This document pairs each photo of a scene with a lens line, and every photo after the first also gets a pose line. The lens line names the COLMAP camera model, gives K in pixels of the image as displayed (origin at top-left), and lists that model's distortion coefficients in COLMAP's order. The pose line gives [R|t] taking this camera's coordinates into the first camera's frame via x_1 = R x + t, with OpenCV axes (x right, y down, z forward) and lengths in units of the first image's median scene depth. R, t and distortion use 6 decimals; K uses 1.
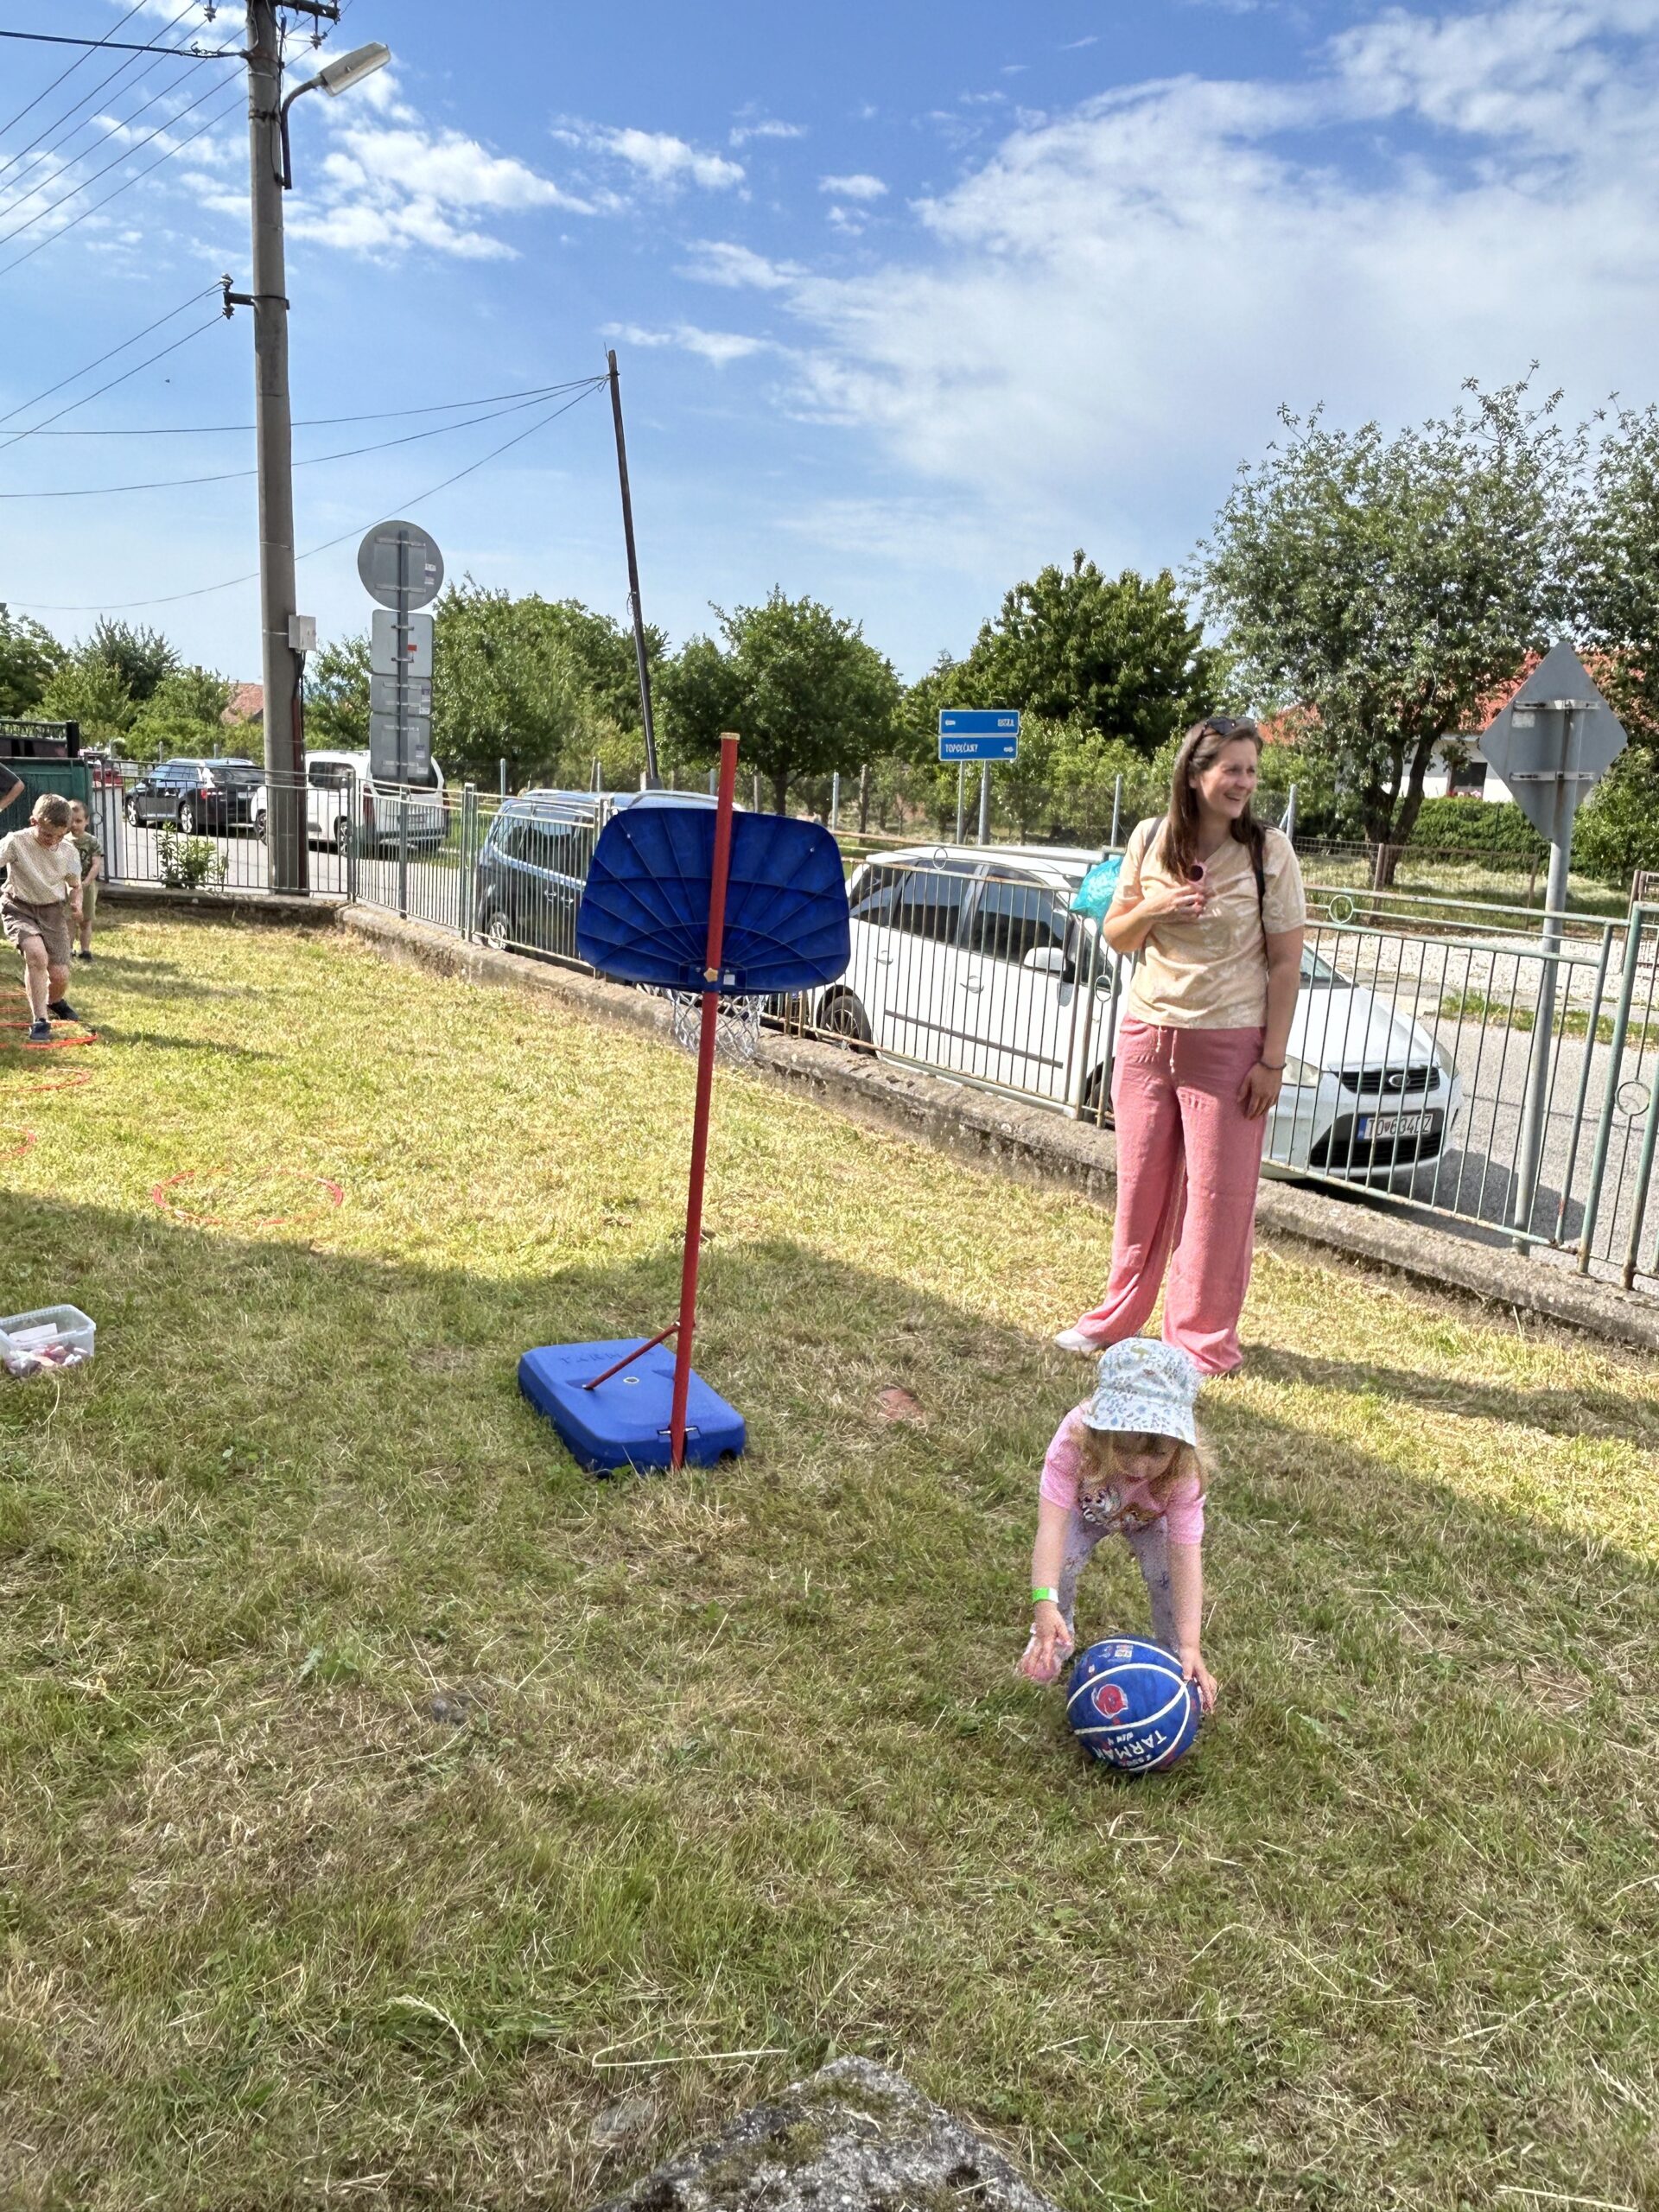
lens RADIAL K [[1648.2, 0, 845.6], [0, 1648.2, 1128.9], [0, 0, 1]] dist [0.008566, -0.016333]
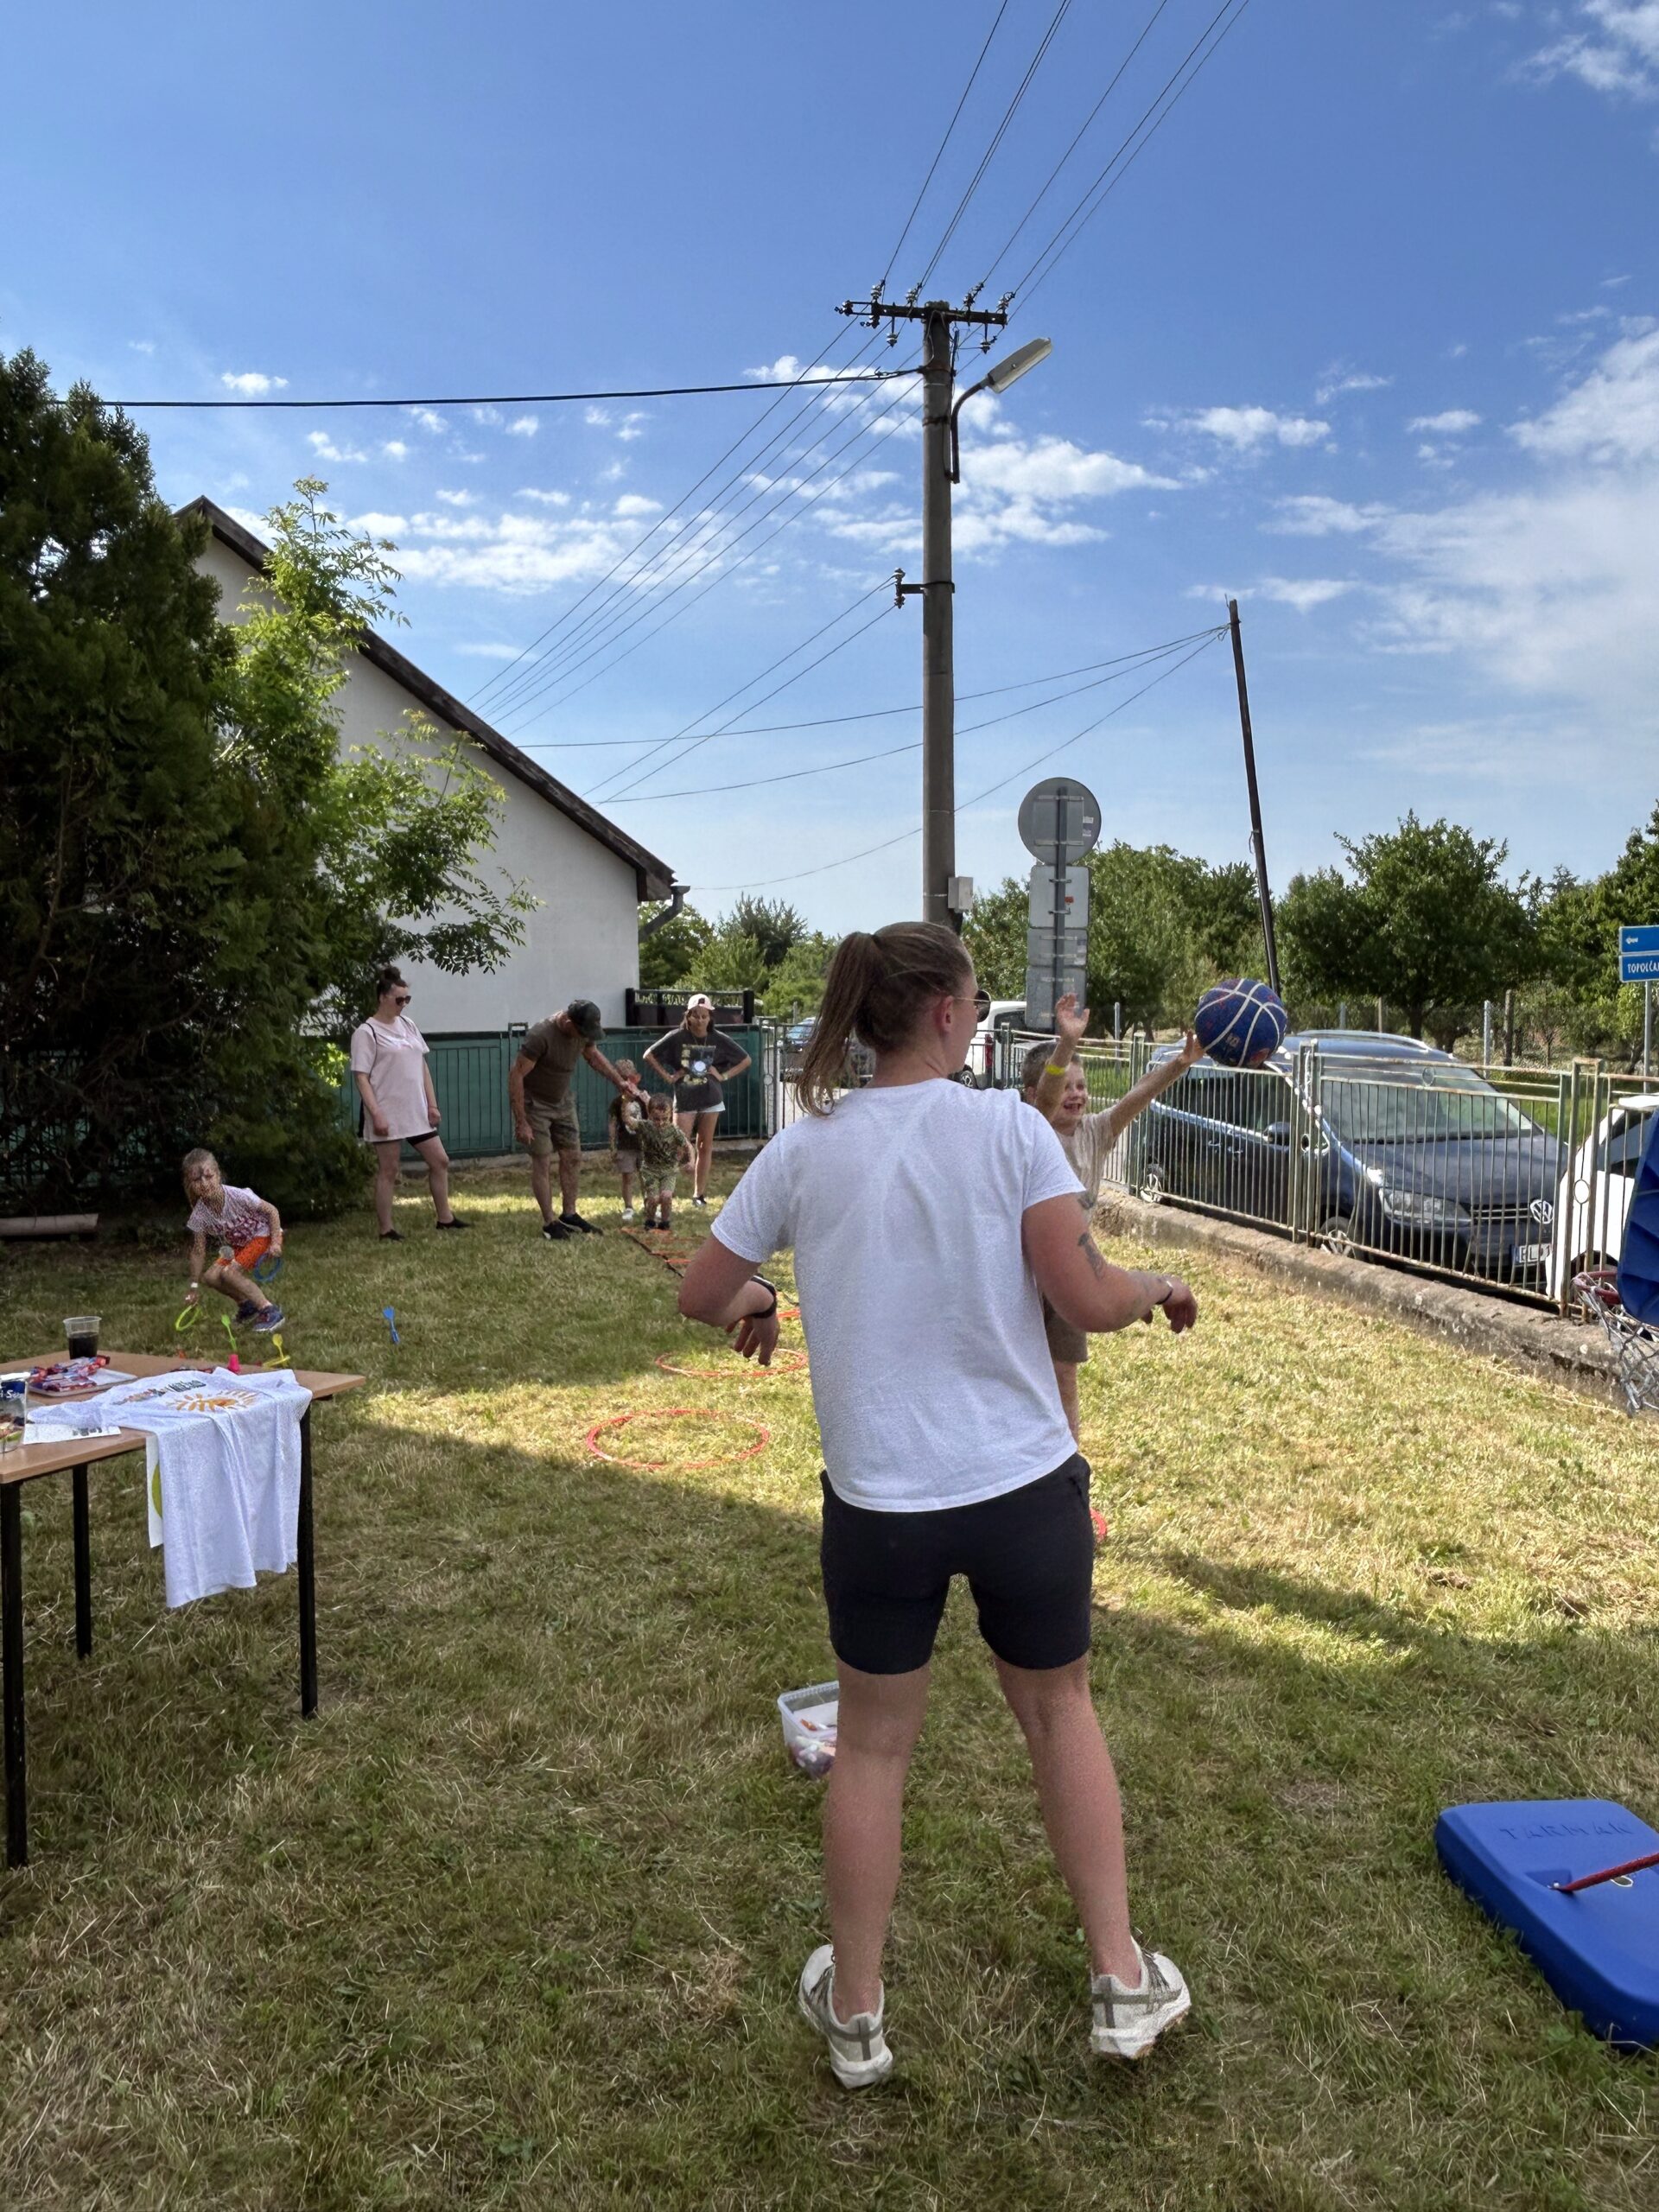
lens RADIAL K [[1648.2, 0, 831.9], [0, 1648.2, 1142.7], [0, 0, 1]] dist [0.008566, -0.016333]
pose [[0.937159, -0.016976, -0.348491, -0.050908], [-0.029687, 0.991314, -0.128123, -0.015546], [0.347639, 0.130417, 0.928514, 0.049138]]
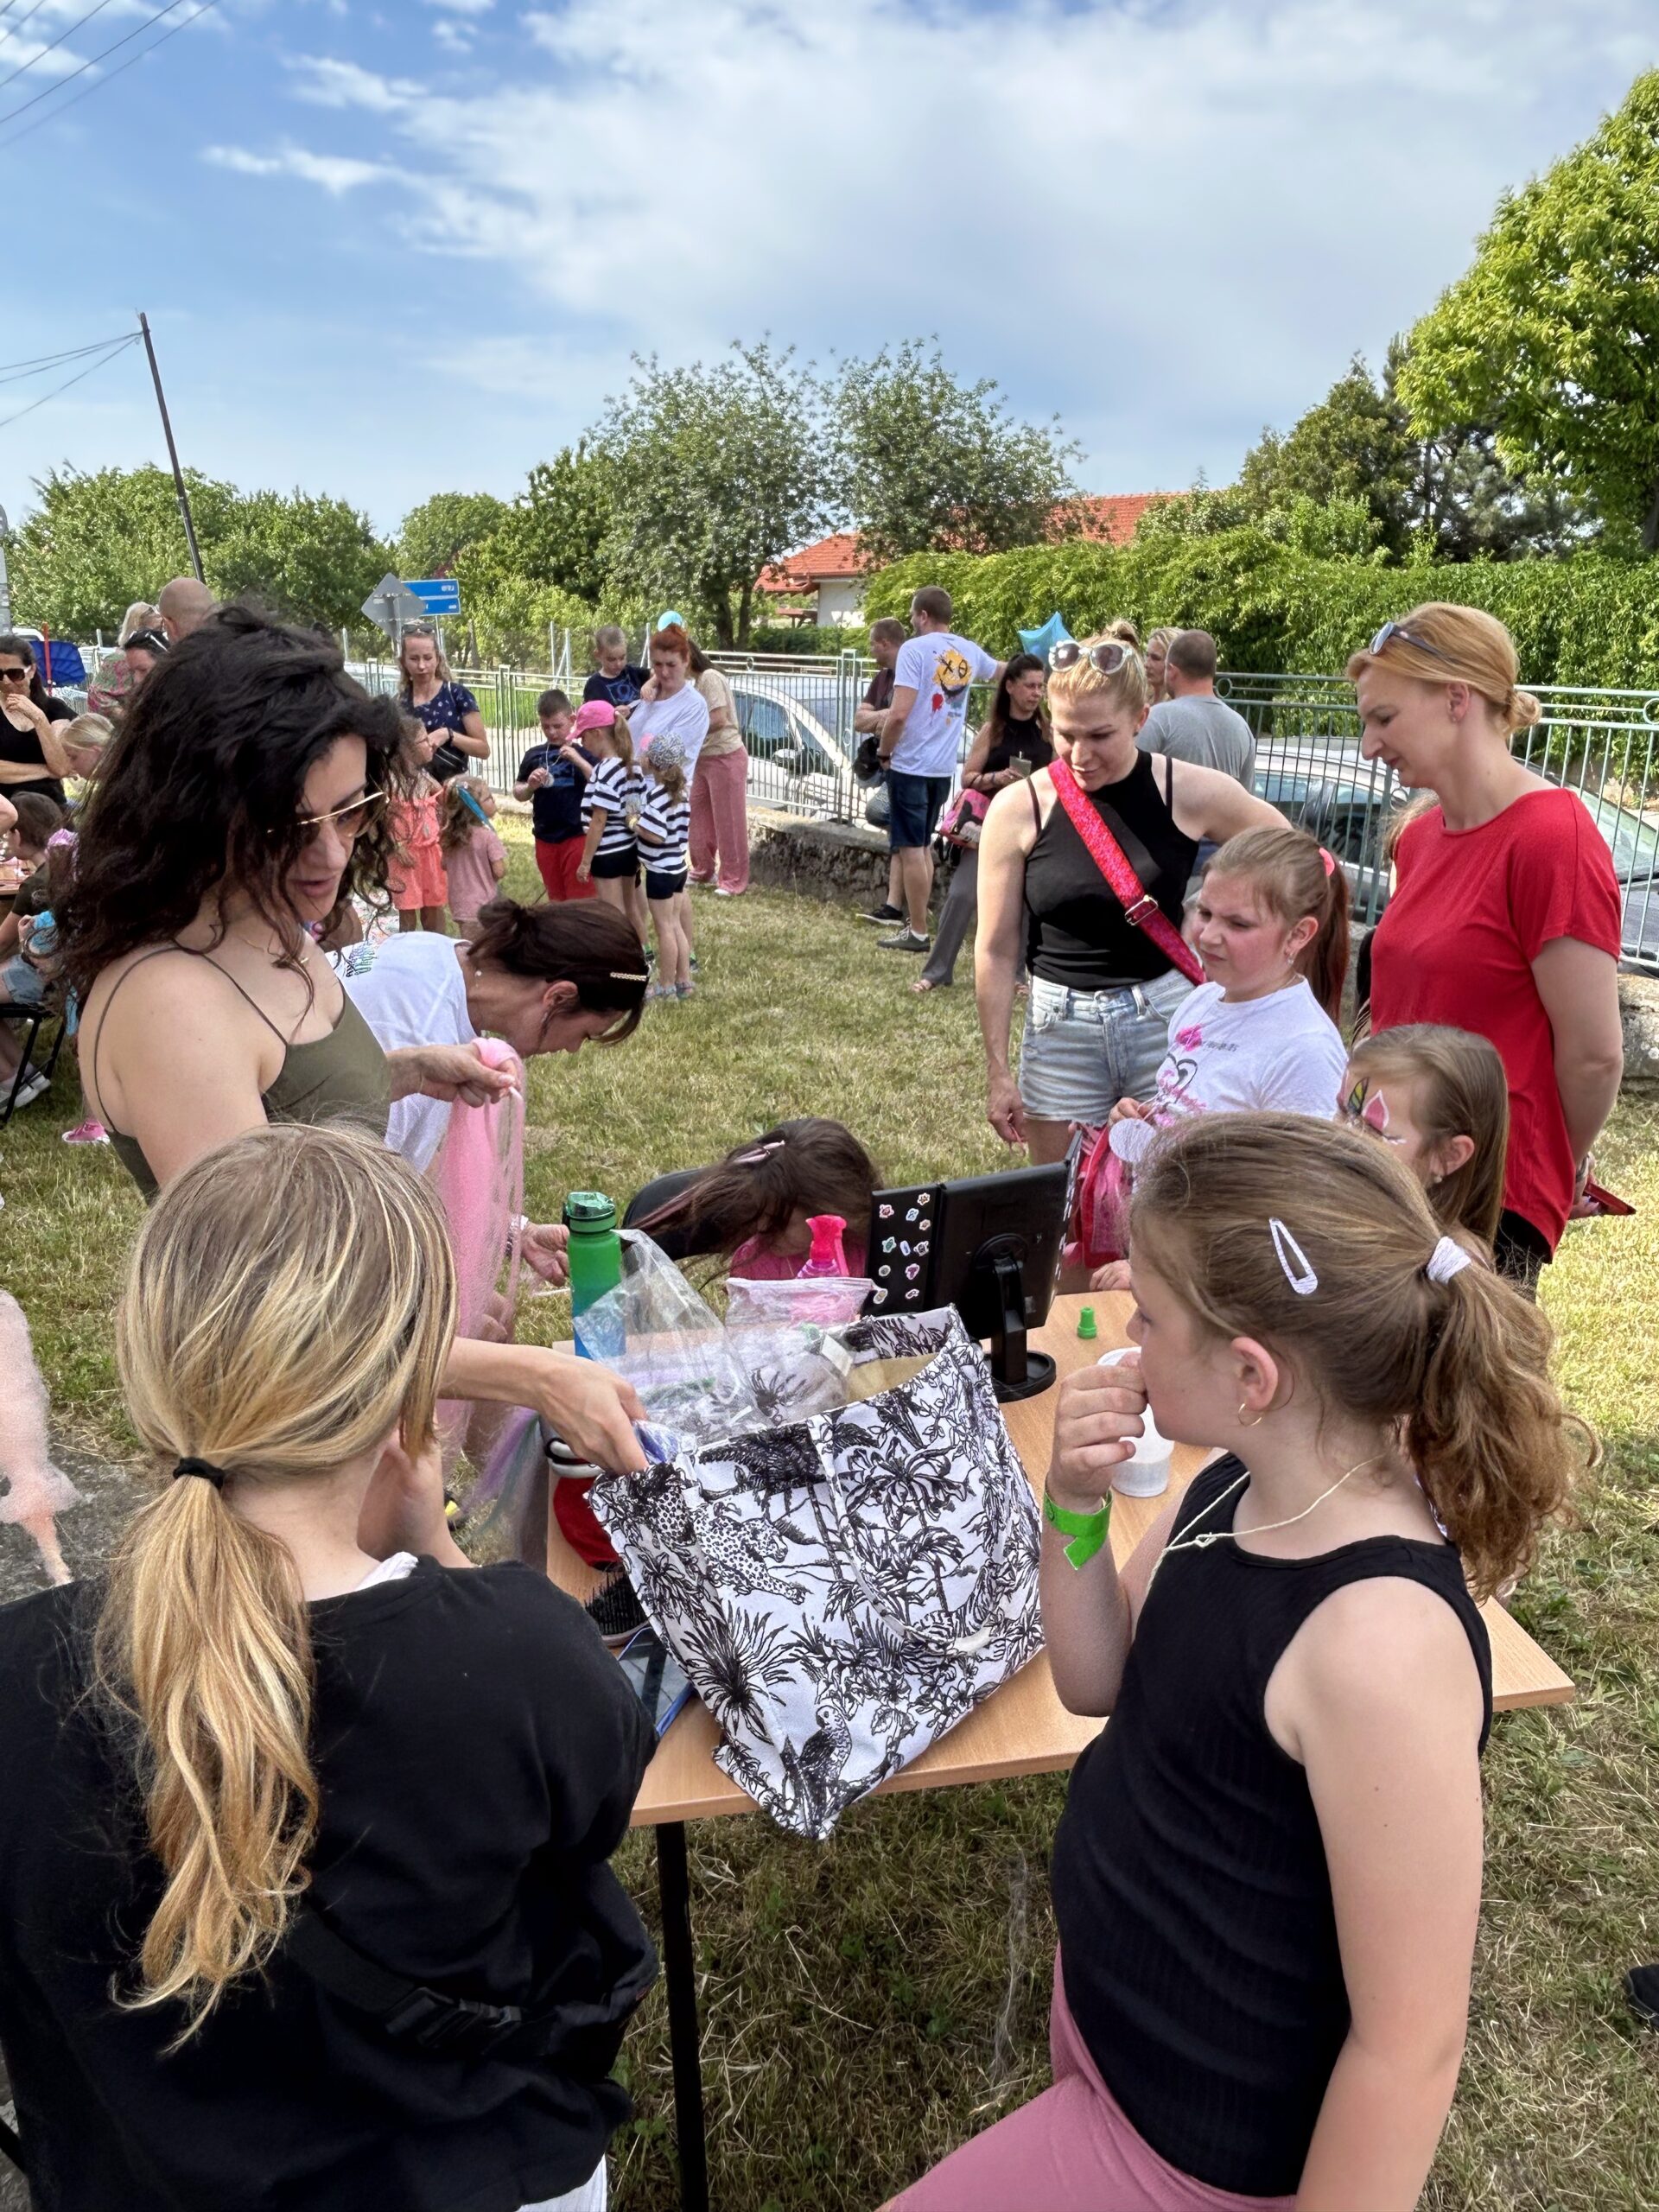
lens RADIAL K [[1648.2, 0, 840.7], [0, 1648.2, 1144.5], [0, 0, 1]] dist [0.008566, -0.016333]
pose [[0.982781, -0.095061, 0.158444, 0.254895], [0.079925, 0.991840, 0.099321, 0.199318], [-0.166593, -0.084947, 0.982360, -0.852398]]
